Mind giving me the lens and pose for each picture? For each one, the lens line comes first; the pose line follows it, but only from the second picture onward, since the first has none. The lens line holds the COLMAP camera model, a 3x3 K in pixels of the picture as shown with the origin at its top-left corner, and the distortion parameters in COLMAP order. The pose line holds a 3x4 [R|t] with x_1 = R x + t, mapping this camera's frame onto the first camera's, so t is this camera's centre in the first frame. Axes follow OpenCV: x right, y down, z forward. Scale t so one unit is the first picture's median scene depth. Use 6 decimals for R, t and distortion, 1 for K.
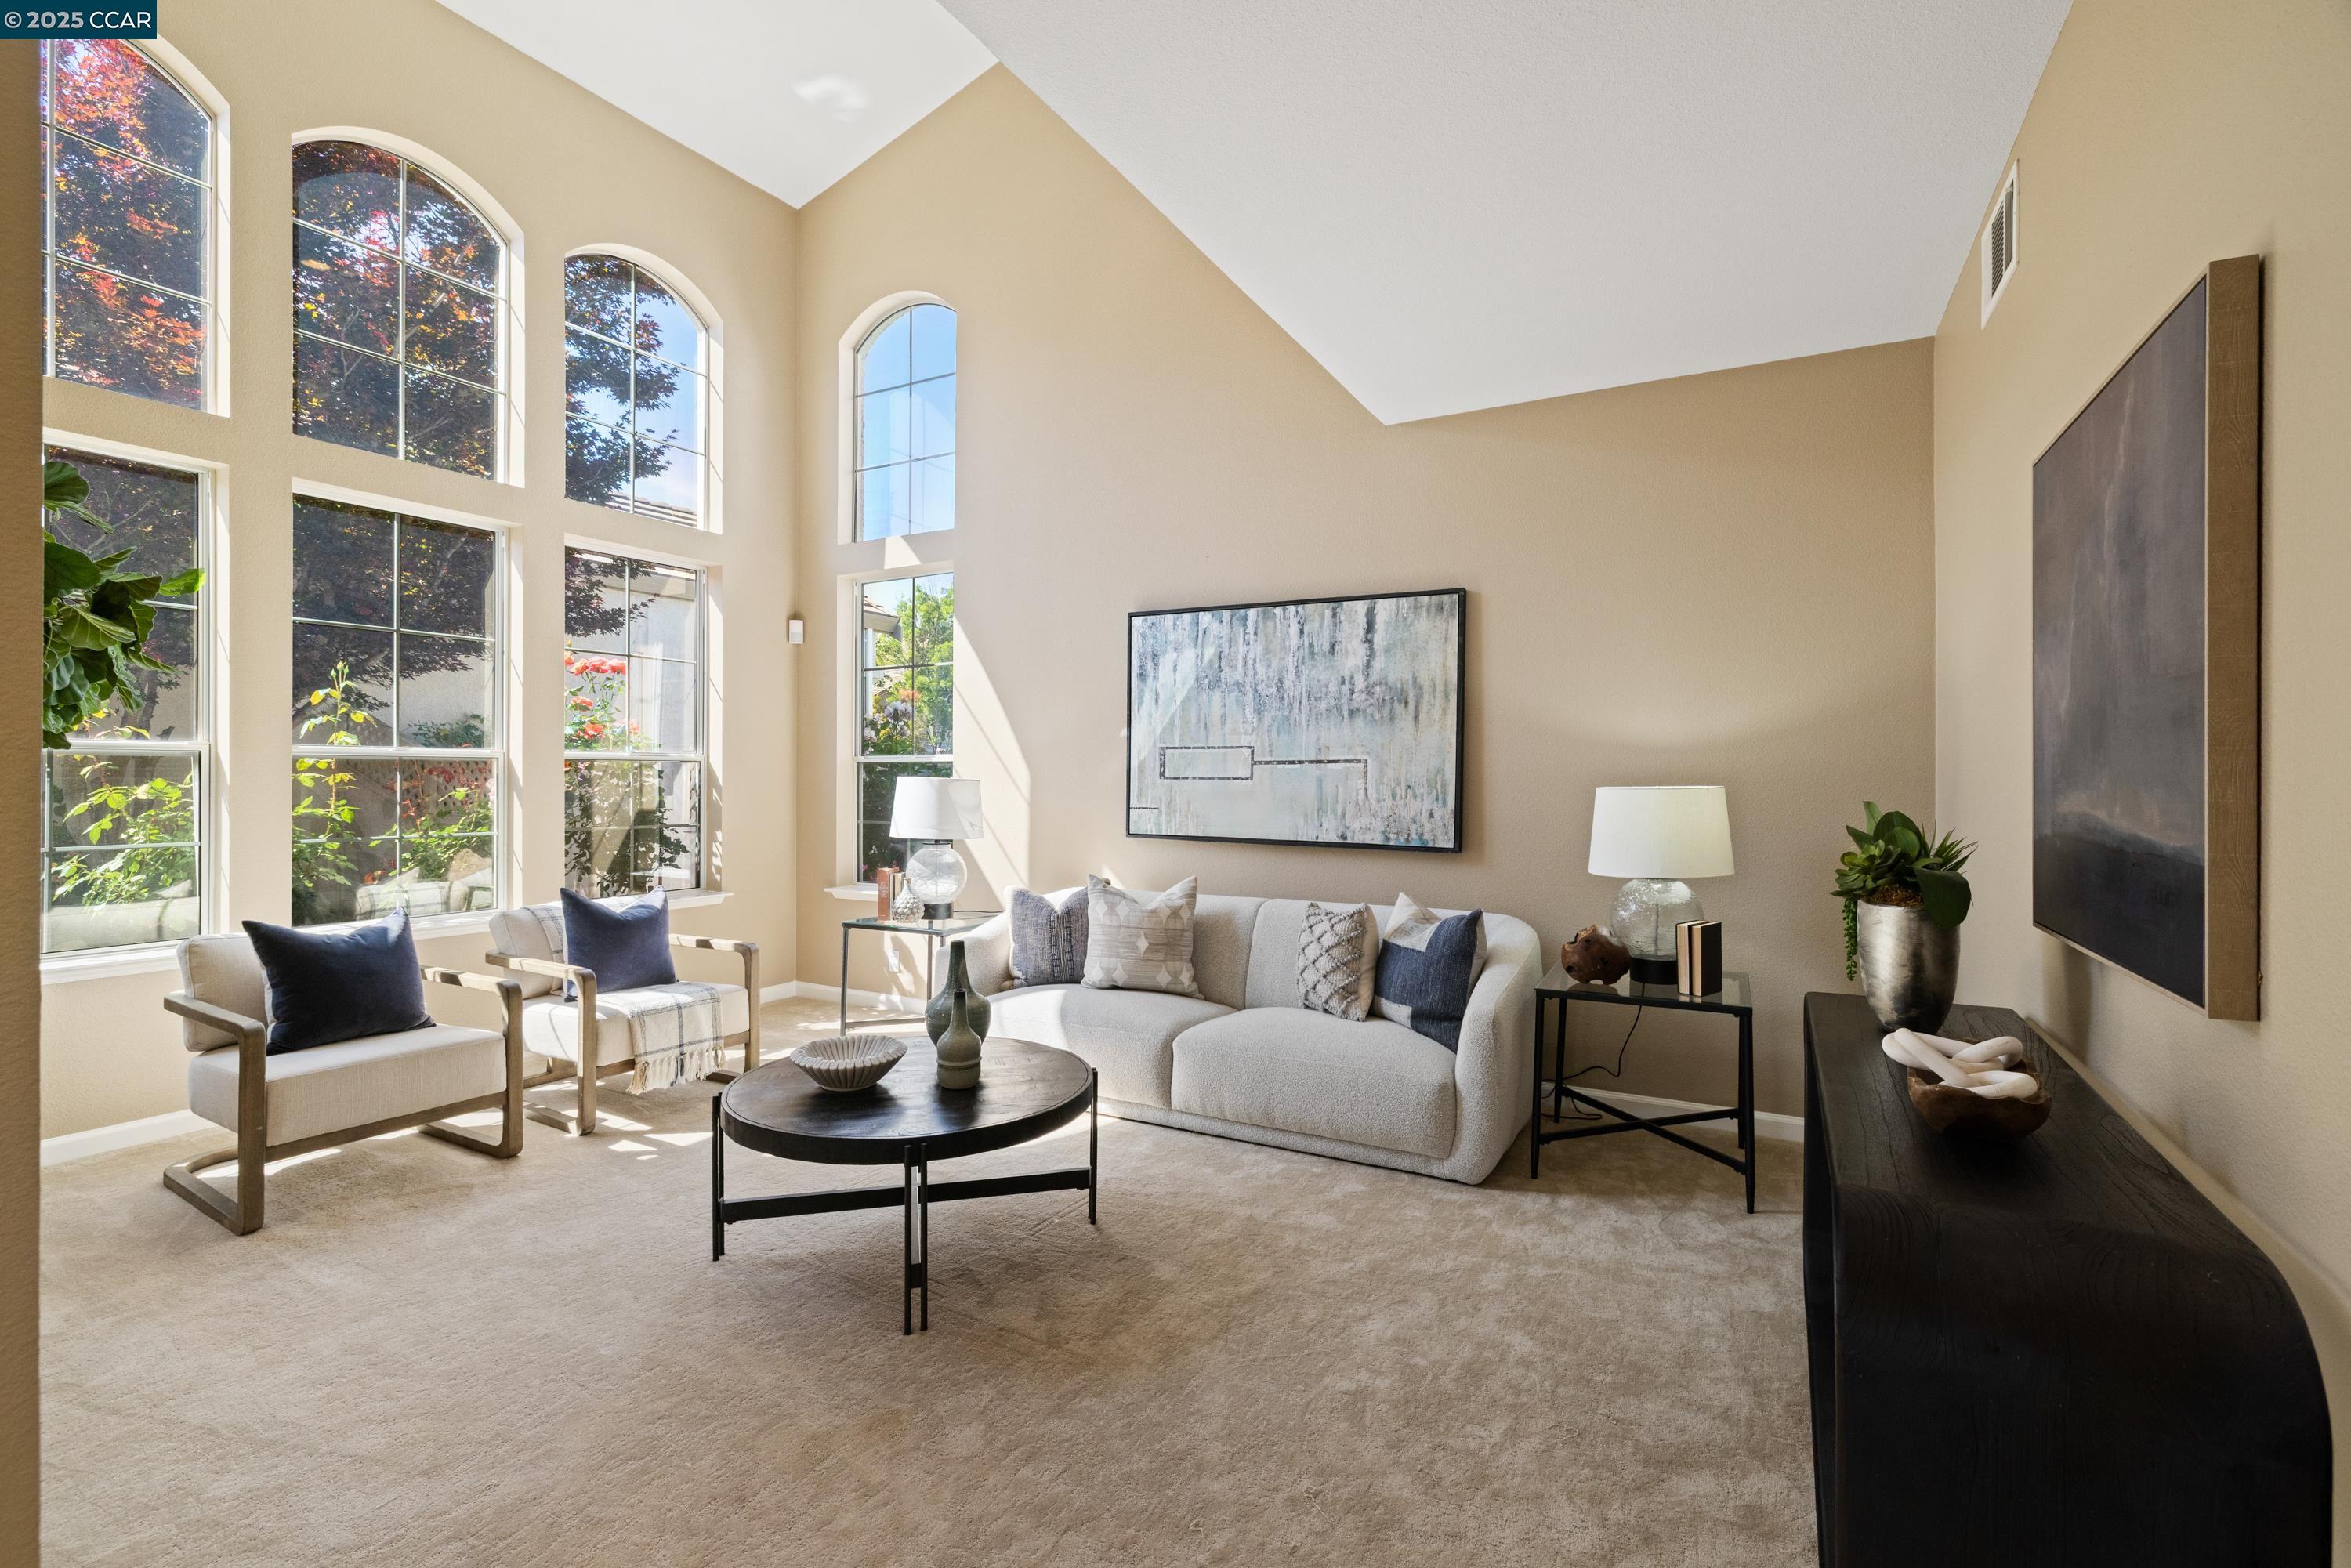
lens RADIAL K [[1063.7, 0, 1170.3], [0, 1063.7, 786.2], [0, 0, 1]] dist [-0.006236, 0.002126]
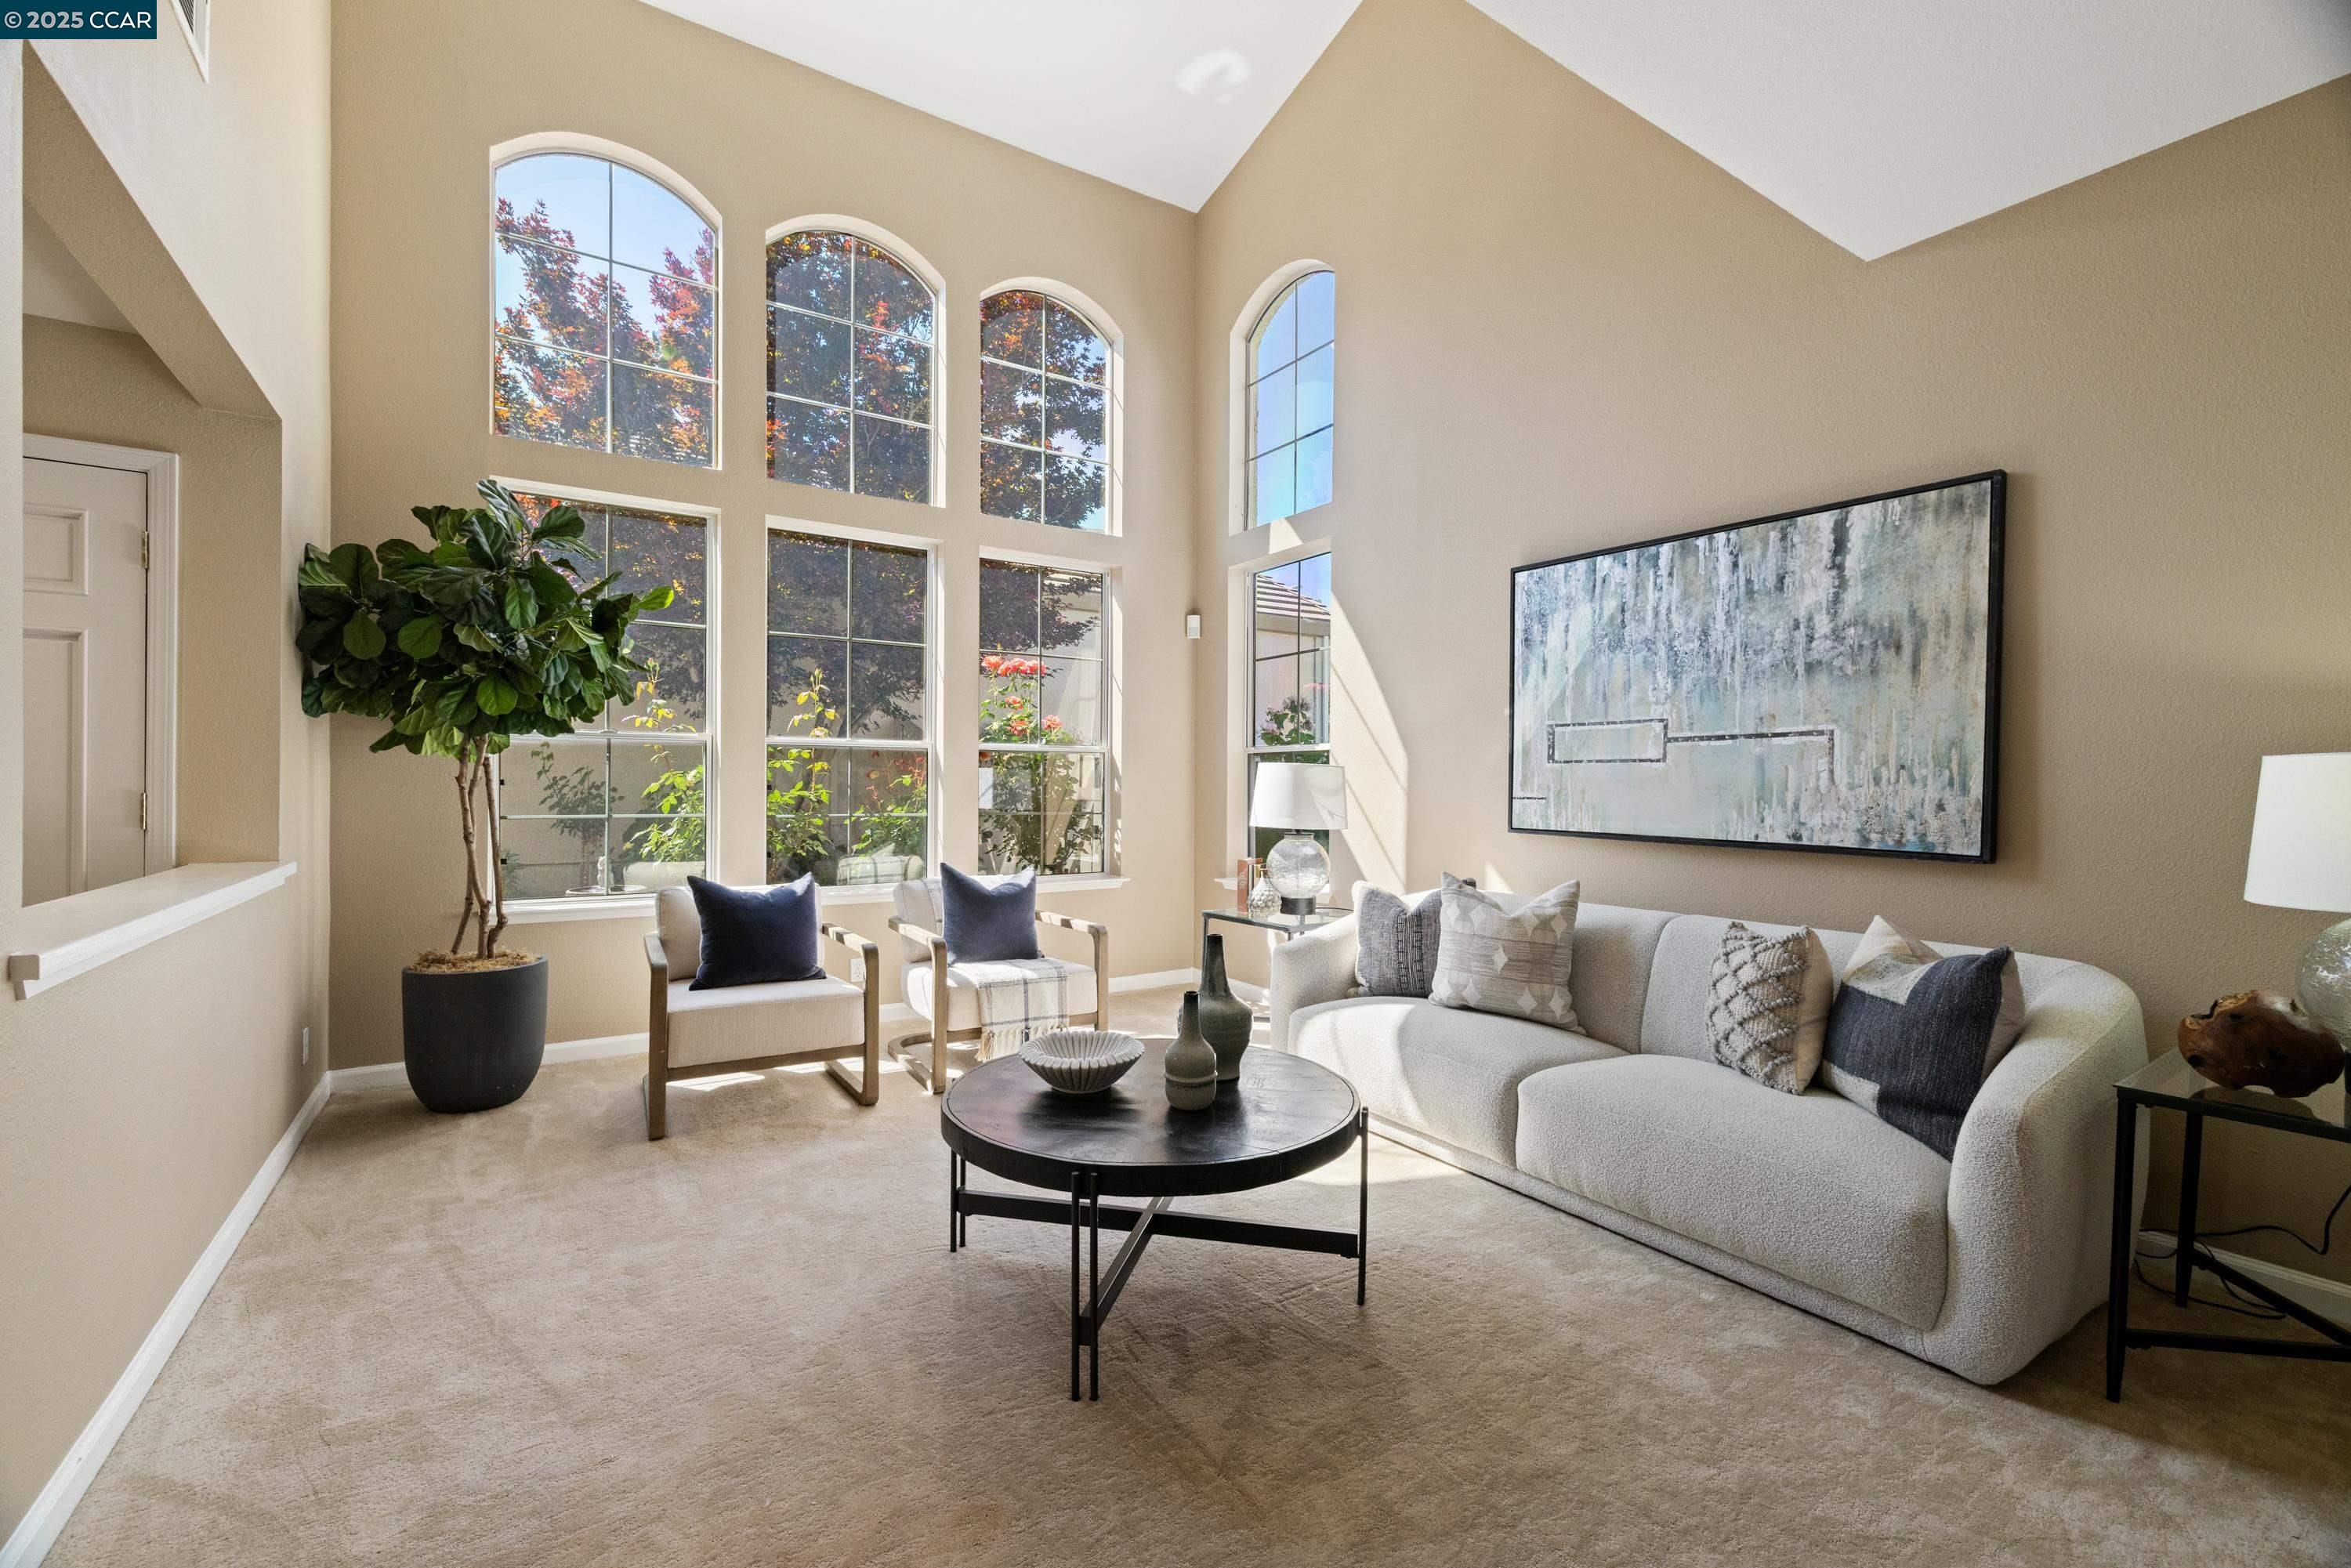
lens RADIAL K [[997.2, 0, 1166.8], [0, 997.2, 790.0], [0, 0, 1]] dist [0.002181, 0.000705]
pose [[0.884872, 0.004947, -0.465808, 0.114914], [-0.007852, 0.999960, -0.004297, 0.025470], [0.465768, 0.007460, 0.884875, 0.214791]]
